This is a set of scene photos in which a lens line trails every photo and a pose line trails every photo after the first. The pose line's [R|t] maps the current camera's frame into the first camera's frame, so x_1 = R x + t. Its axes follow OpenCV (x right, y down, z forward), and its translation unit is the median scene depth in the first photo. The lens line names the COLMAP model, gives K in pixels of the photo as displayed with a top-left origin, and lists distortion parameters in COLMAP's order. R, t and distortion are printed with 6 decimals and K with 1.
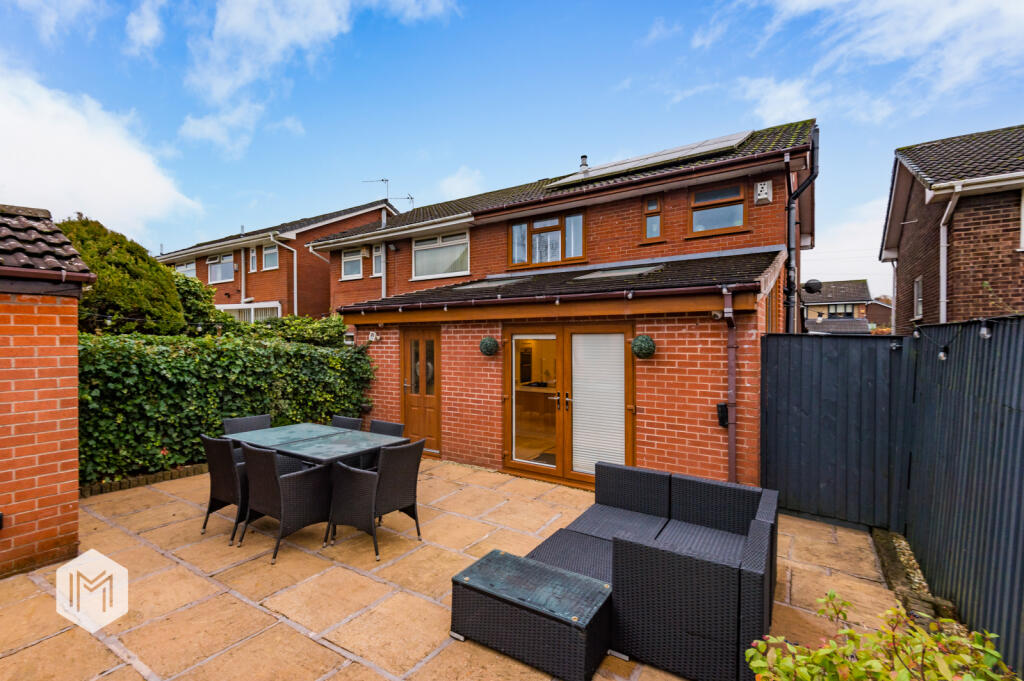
lens RADIAL K [[467.0, 0, 529.2], [0, 467.0, 342.1], [0, 0, 1]] dist [0.054110, -0.032463]
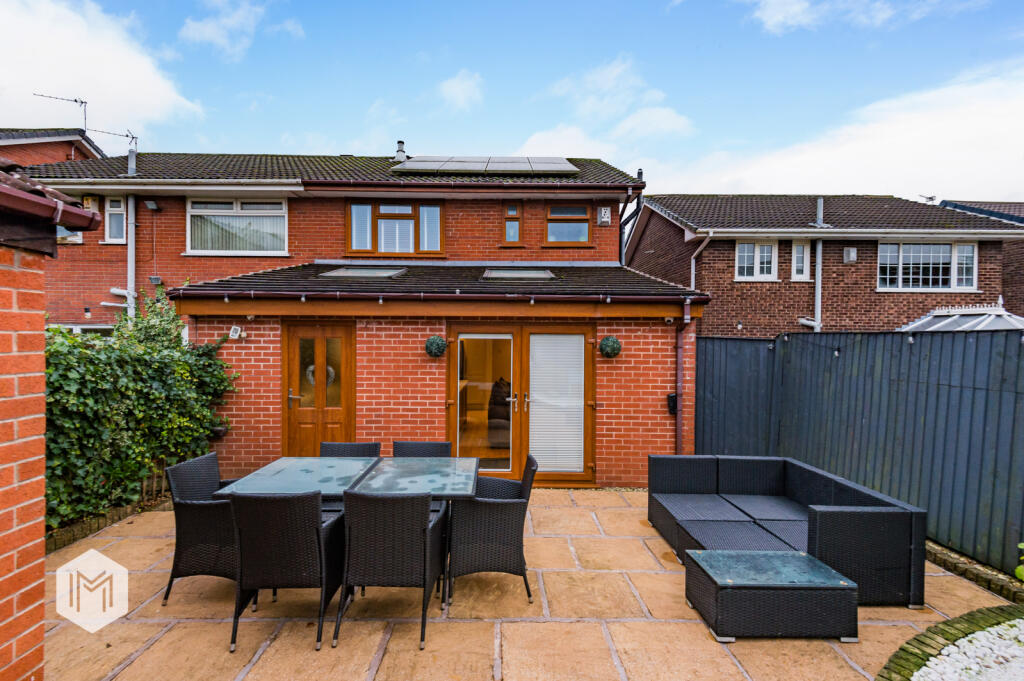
lens RADIAL K [[467.0, 0, 529.2], [0, 467.0, 342.1], [0, 0, 1]] dist [0.054110, -0.032463]
pose [[0.829939, 0.002612, 0.557848, -0.425275], [-0.006499, 0.999966, 0.004987, -0.004752], [-0.557817, -0.007764, 0.829928, 0.161524]]
